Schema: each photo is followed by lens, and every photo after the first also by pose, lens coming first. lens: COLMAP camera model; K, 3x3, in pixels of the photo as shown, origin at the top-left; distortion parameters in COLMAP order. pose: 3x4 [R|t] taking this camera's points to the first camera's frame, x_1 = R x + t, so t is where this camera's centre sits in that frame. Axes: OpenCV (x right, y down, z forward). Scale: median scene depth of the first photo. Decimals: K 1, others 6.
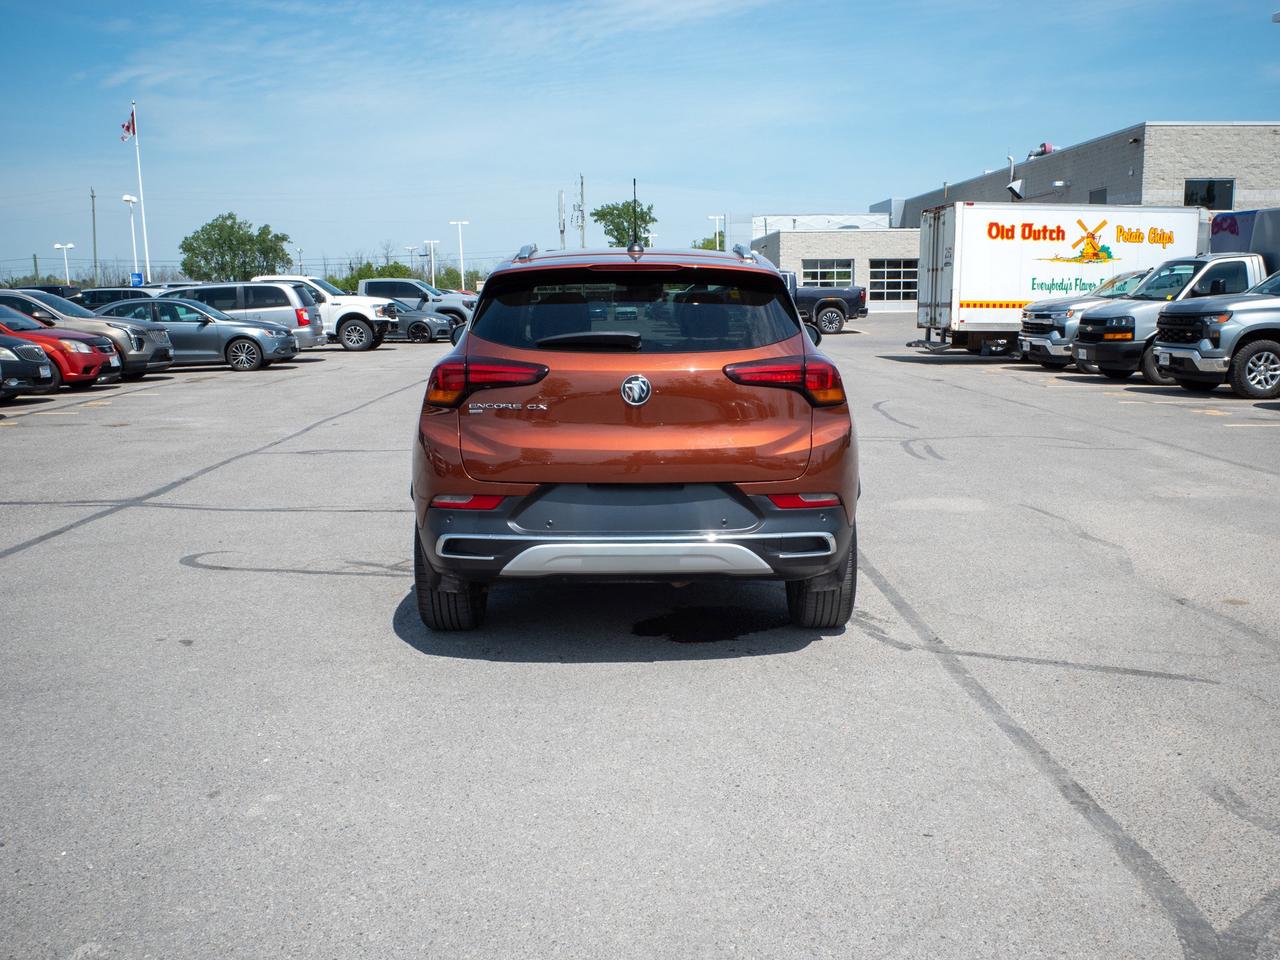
lens RADIAL K [[1302.7, 0, 640.0], [0, 1302.7, 480.0], [0, 0, 1]] dist [-0.078476, 0.138798]
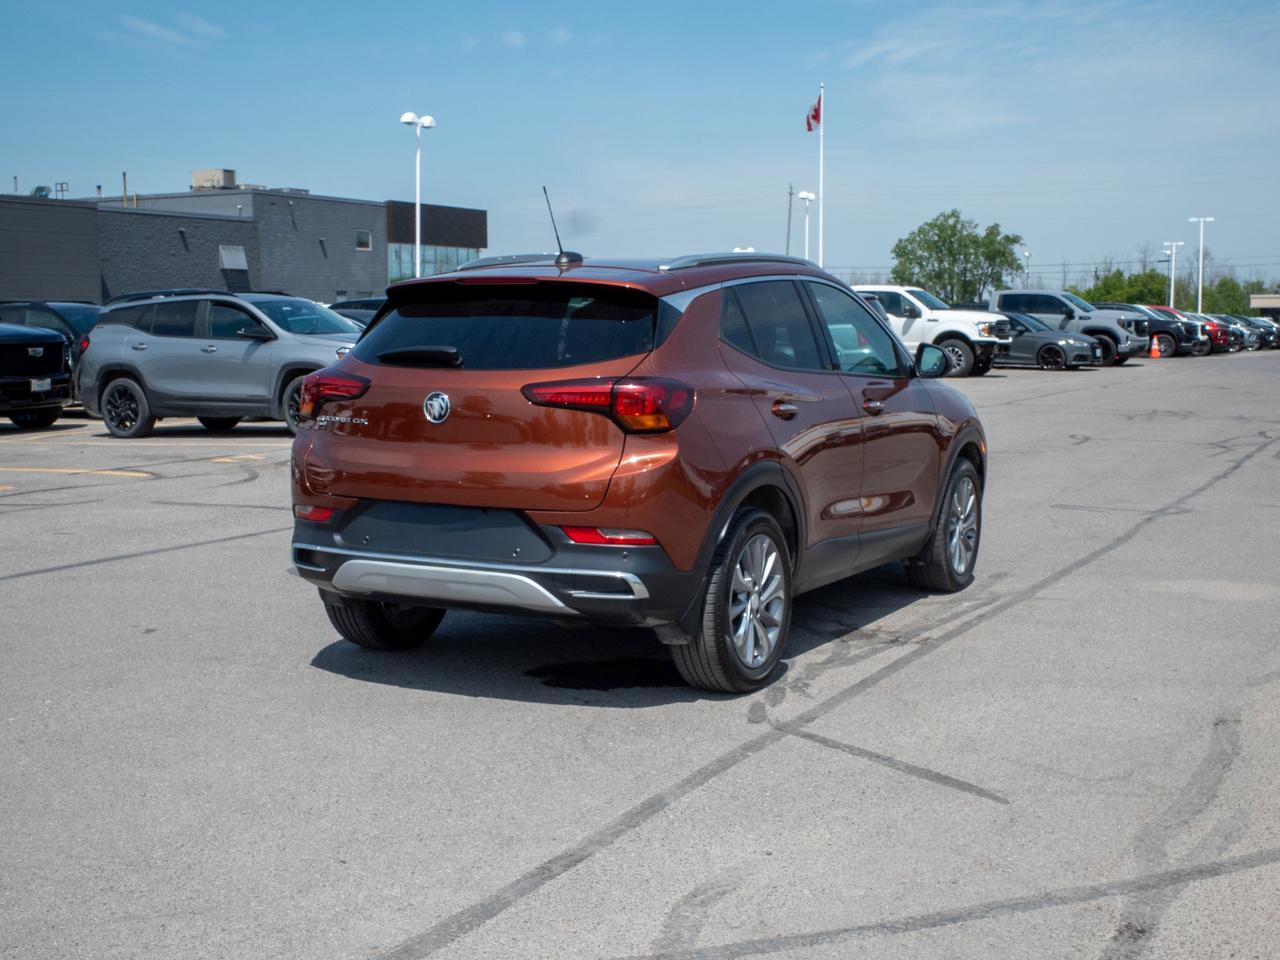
lens RADIAL K [[1619.0, 0, 640.0], [0, 1619.0, 480.0], [0, 0, 1]] dist [-0.042704, -0.012141]
pose [[0.879808, 0.057172, -0.471878, 0.600417], [-0.074496, 0.997057, -0.018096, -0.004109], [0.469455, 0.051074, 0.881478, 0.012306]]
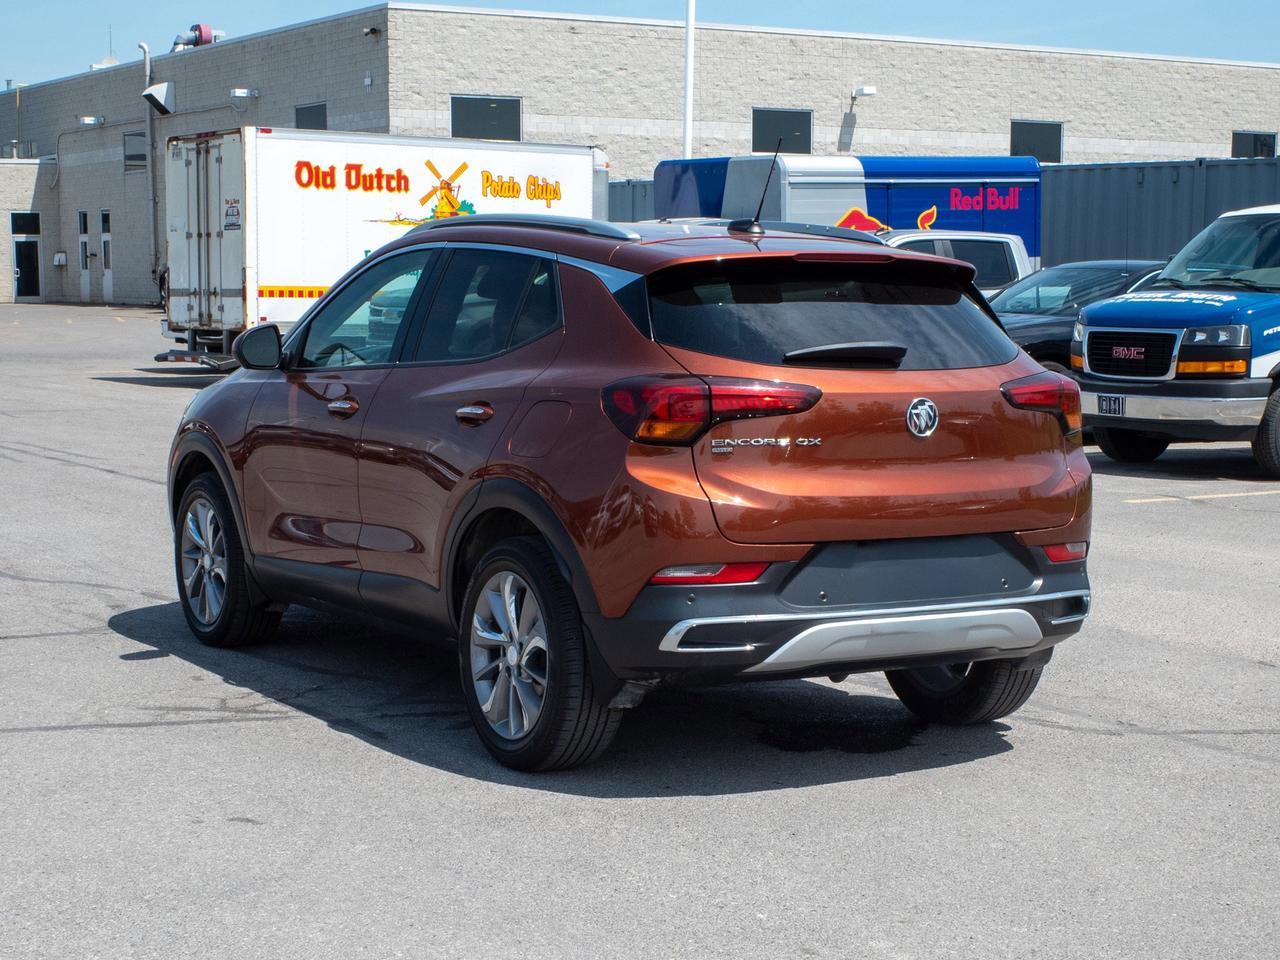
lens RADIAL K [[2203.1, 0, 640.0], [0, 2203.1, 480.0], [0, 0, 1]] dist [-0.058595, 0.128694]
pose [[0.888502, -0.033183, 0.457672, -0.644225], [0.055210, 0.997867, -0.034832, 0.004186], [-0.455540, 0.056216, 0.888439, -0.076565]]
